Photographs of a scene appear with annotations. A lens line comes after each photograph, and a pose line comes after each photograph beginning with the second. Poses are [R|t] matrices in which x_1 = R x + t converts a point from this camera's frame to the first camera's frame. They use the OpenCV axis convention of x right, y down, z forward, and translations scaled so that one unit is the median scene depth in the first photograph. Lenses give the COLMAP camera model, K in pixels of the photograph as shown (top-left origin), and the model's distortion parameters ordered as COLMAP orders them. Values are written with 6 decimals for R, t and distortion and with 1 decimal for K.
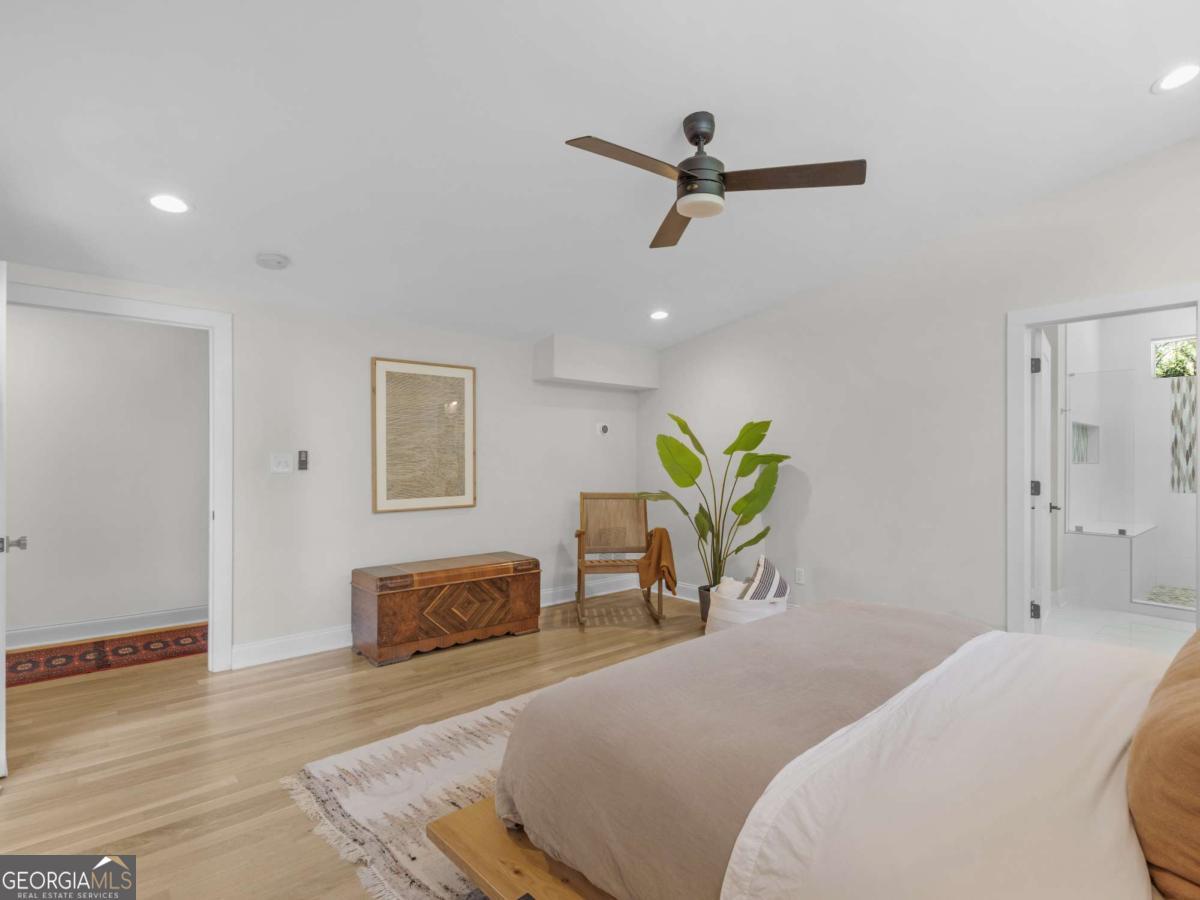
lens RADIAL K [[642.0, 0, 594.1], [0, 642.0, 453.9], [0, 0, 1]] dist [0.002051, 0.001259]
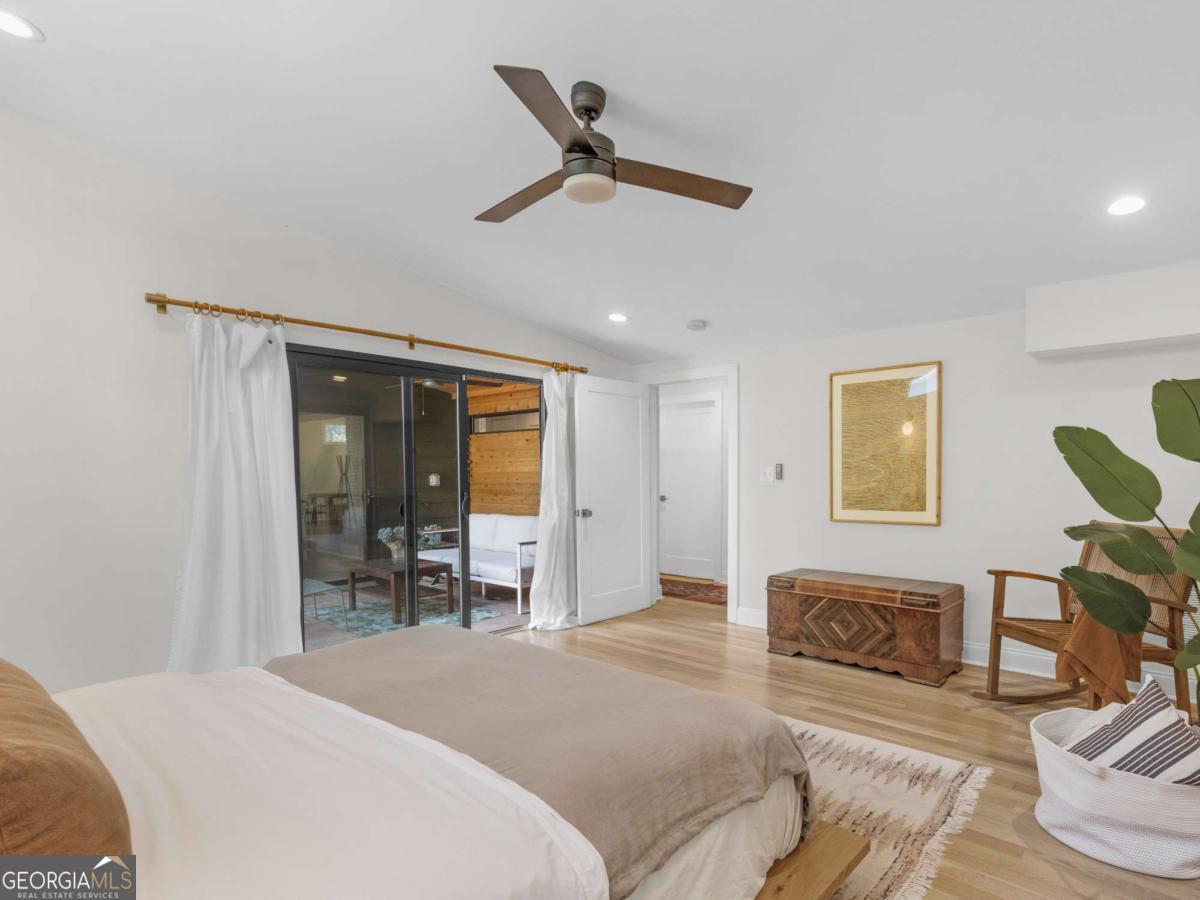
lens RADIAL K [[568.8, 0, 600.0], [0, 568.8, 489.8], [0, 0, 1]] dist [0.000338, 0.000110]
pose [[0.146444, 0.031393, -0.988721, 0.558194], [0.012915, 0.999350, 0.033643, 0.003904], [0.989135, -0.017696, 0.145944, 0.506857]]
